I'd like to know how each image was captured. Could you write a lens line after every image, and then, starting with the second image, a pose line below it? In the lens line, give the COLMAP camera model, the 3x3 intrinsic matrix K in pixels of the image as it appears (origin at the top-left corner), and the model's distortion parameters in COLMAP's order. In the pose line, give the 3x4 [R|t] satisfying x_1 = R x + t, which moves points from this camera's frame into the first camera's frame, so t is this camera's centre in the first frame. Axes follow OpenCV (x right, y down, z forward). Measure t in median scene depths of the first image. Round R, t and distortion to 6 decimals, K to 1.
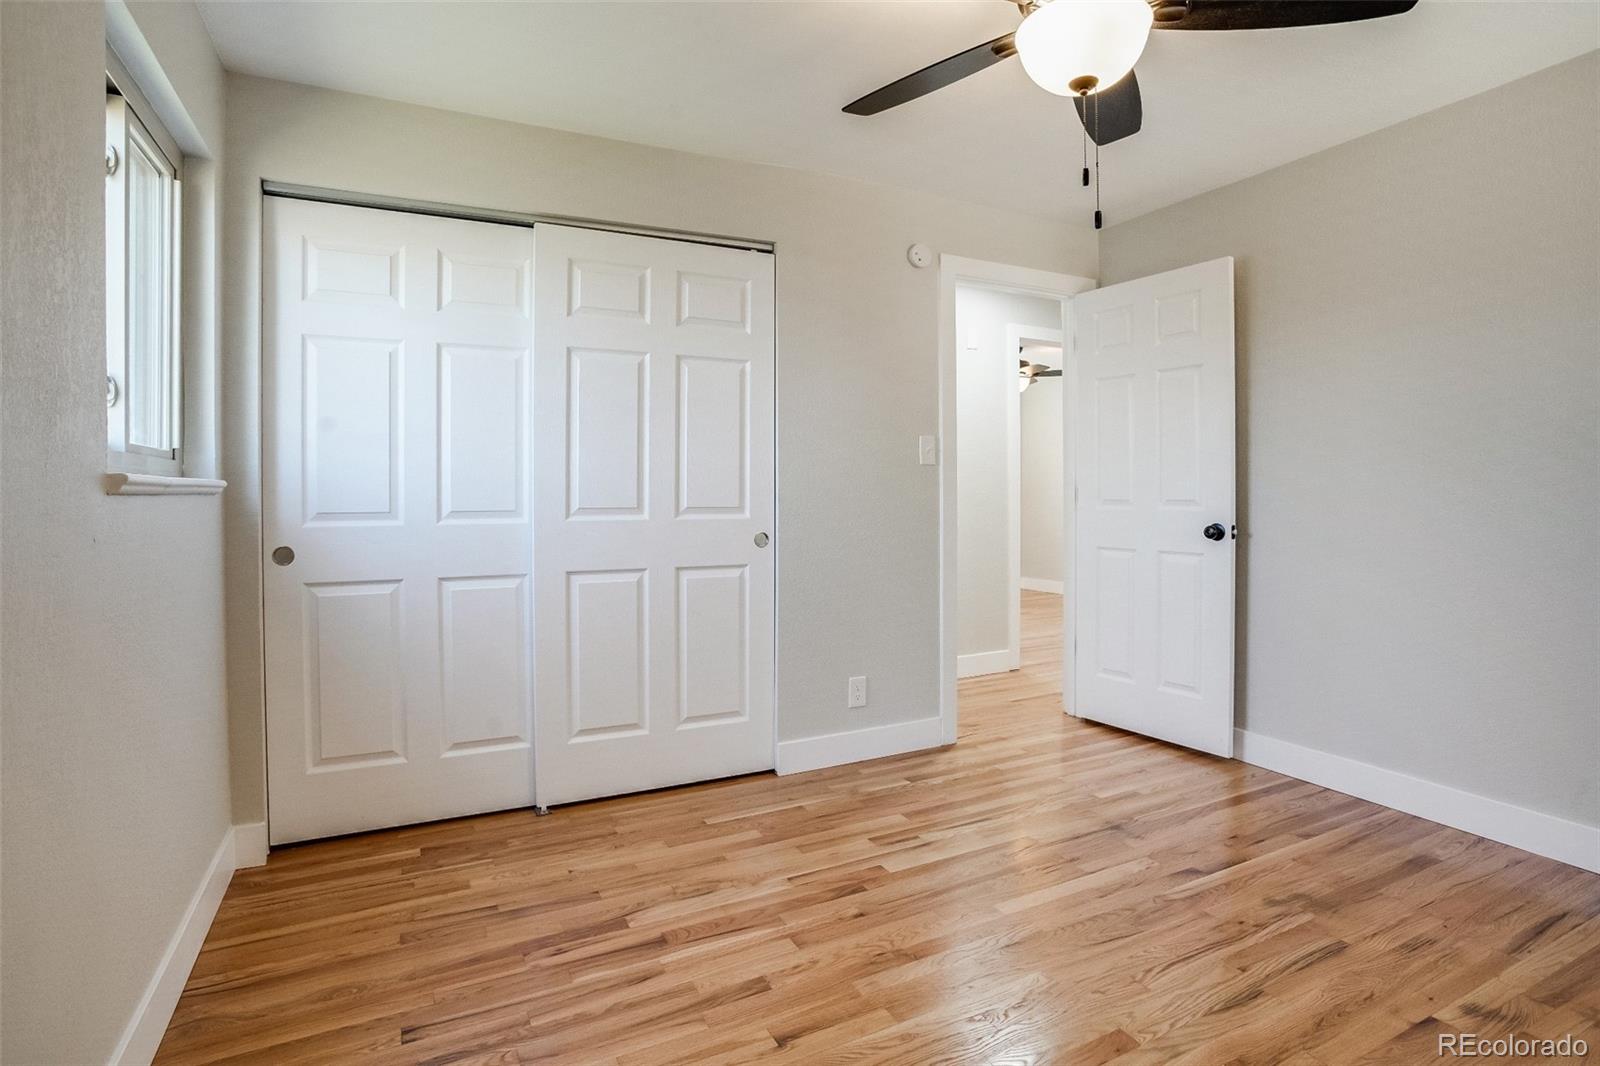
lens RADIAL K [[796.3, 0, 800.0], [0, 796.3, 499.3], [0, 0, 1]] dist [-0.077740, 0.027134]
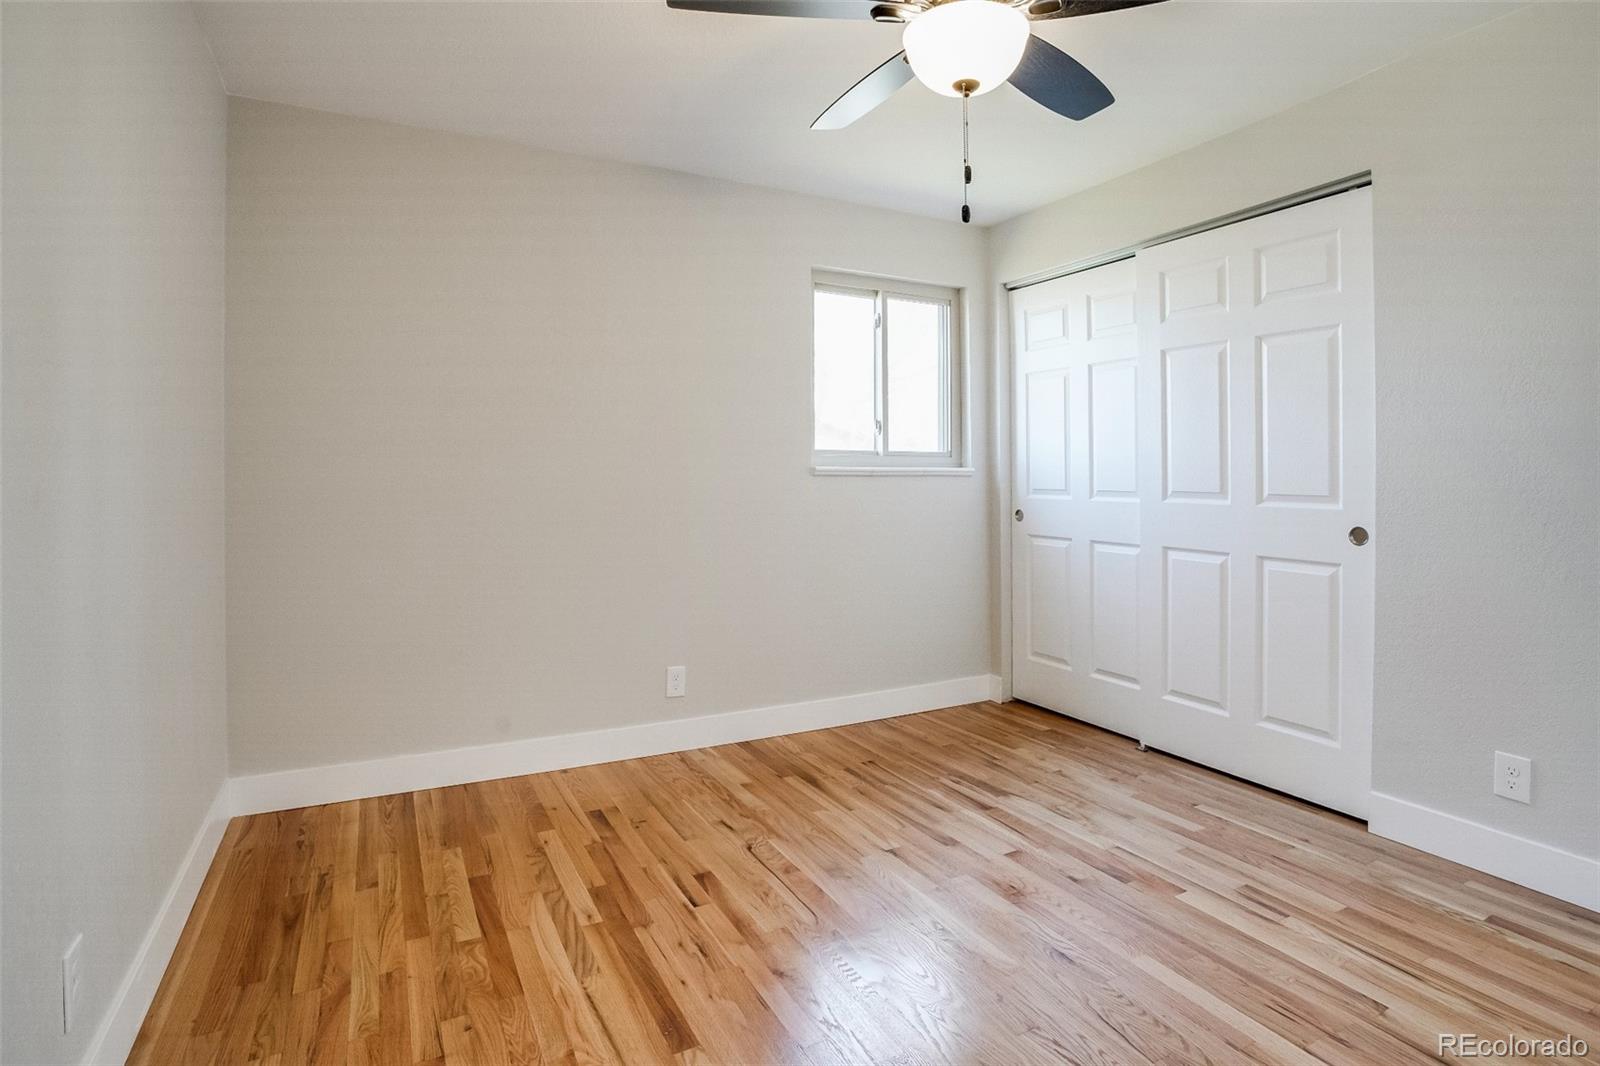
lens RADIAL K [[813.3, 0, 800.6], [0, 813.3, 486.9], [0, 0, 1]] dist [-0.073695, 0.028996]
pose [[0.026599, 0.020448, -0.999437, 0.937245], [-0.013292, 0.999710, 0.020100, -0.011831], [0.999558, 0.012750, 0.026863, 0.492933]]
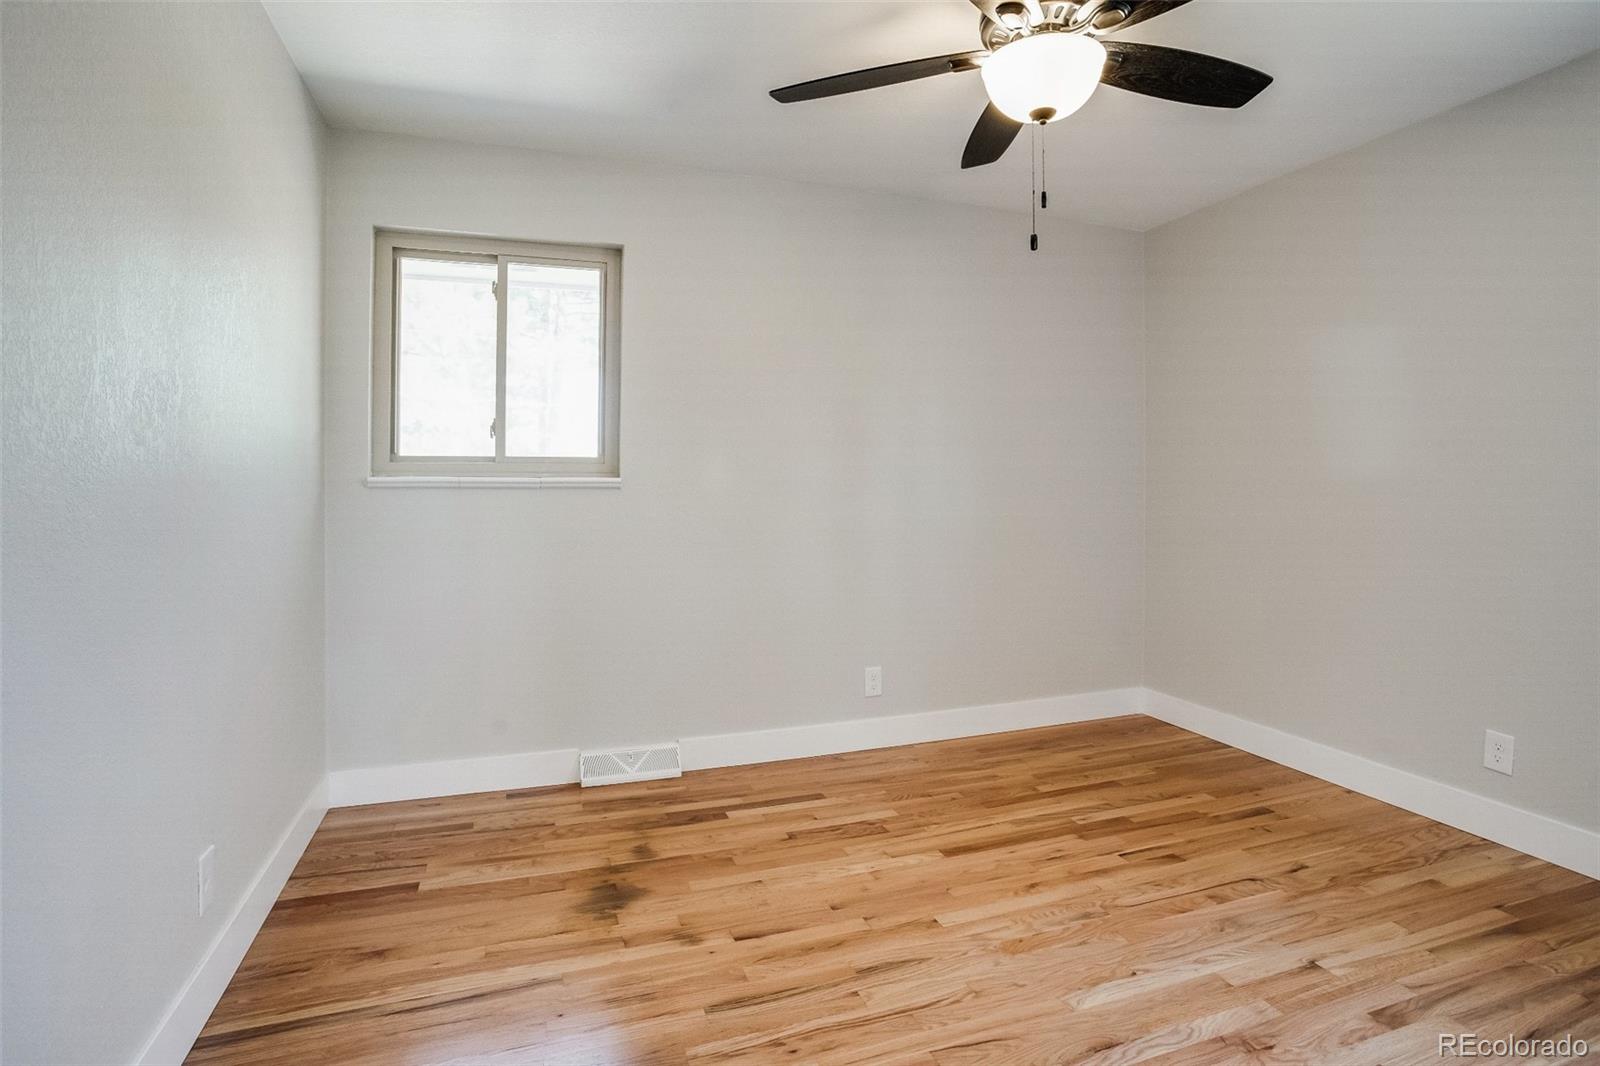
lens RADIAL K [[813.3, 0, 800.6], [0, 813.3, 486.9], [0, 0, 1]] dist [-0.073695, 0.028996]
pose [[-0.992514, 0.005848, 0.121995, 0.374302], [0.007501, 0.999886, 0.013100, -0.021390], [-0.121904, 0.013917, -0.992444, 1.418798]]
